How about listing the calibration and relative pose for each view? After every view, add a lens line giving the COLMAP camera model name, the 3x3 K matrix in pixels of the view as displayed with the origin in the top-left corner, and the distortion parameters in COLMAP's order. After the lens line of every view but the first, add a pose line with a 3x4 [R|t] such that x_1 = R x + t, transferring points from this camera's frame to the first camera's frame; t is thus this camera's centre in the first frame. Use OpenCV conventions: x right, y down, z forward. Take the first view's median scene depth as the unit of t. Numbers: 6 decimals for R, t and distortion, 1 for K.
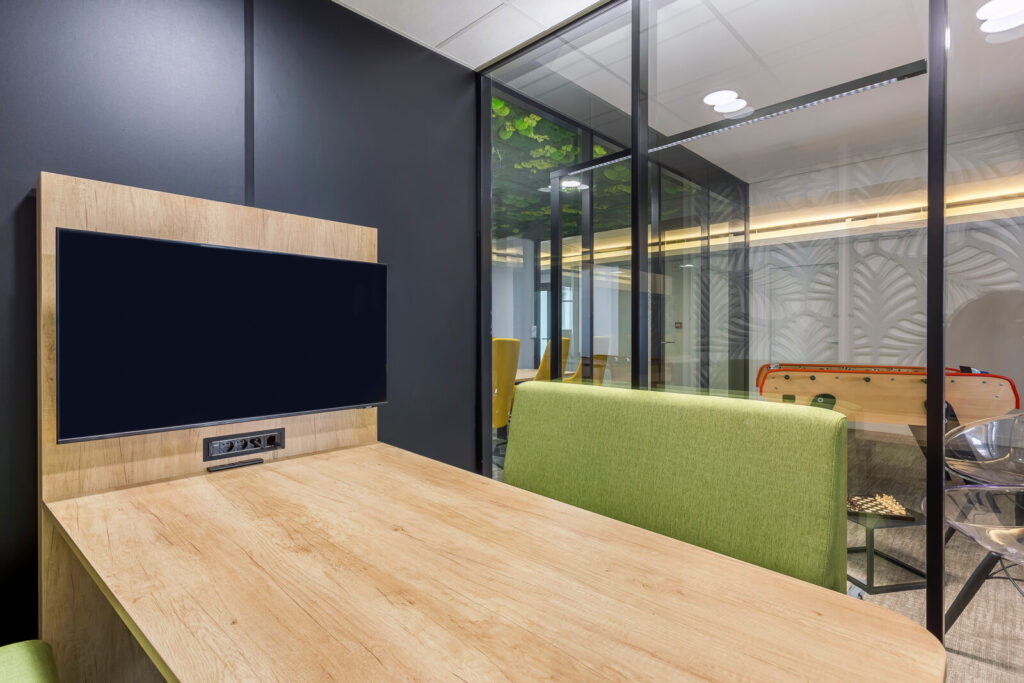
lens RADIAL K [[505.4, 0, 519.7], [0, 505.4, 331.7], [0, 0, 1]] dist [0.002309, 0.000692]
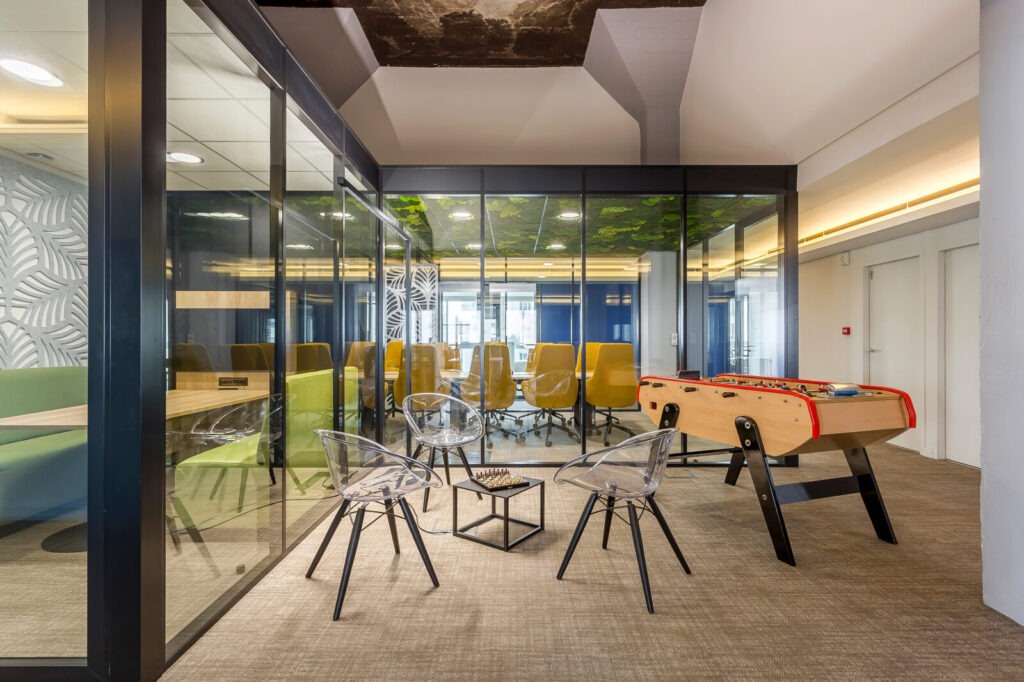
lens RADIAL K [[486.4, 0, 516.6], [0, 486.4, 338.5], [0, 0, 1]] dist [-0.000682, -0.000459]
pose [[0.694528, -0.000563, -0.719465, 2.509232], [0.000934, 1.000000, 0.000119, -0.001029], [0.719465, -0.000755, 0.694529, 0.334299]]
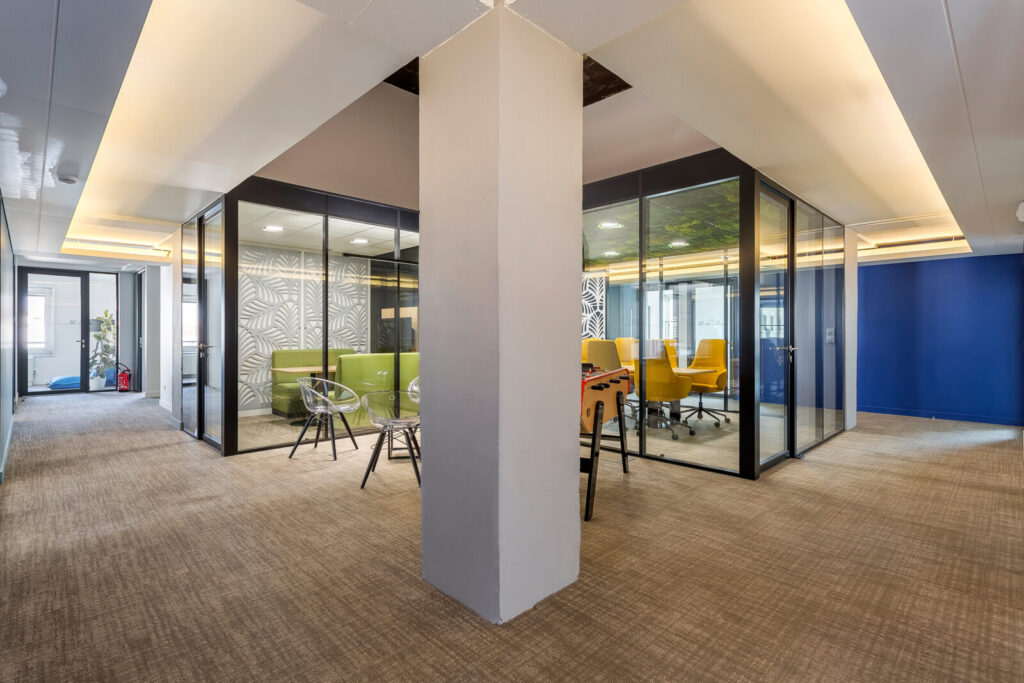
lens RADIAL K [[505.4, 0, 519.7], [0, 505.4, 331.7], [0, 0, 1]] dist [0.002309, 0.000692]
pose [[-0.009489, -0.004460, -0.999945, 4.147603], [-0.001312, 0.999989, -0.004448, -0.014550], [0.999954, 0.001269, -0.009494, 2.154652]]
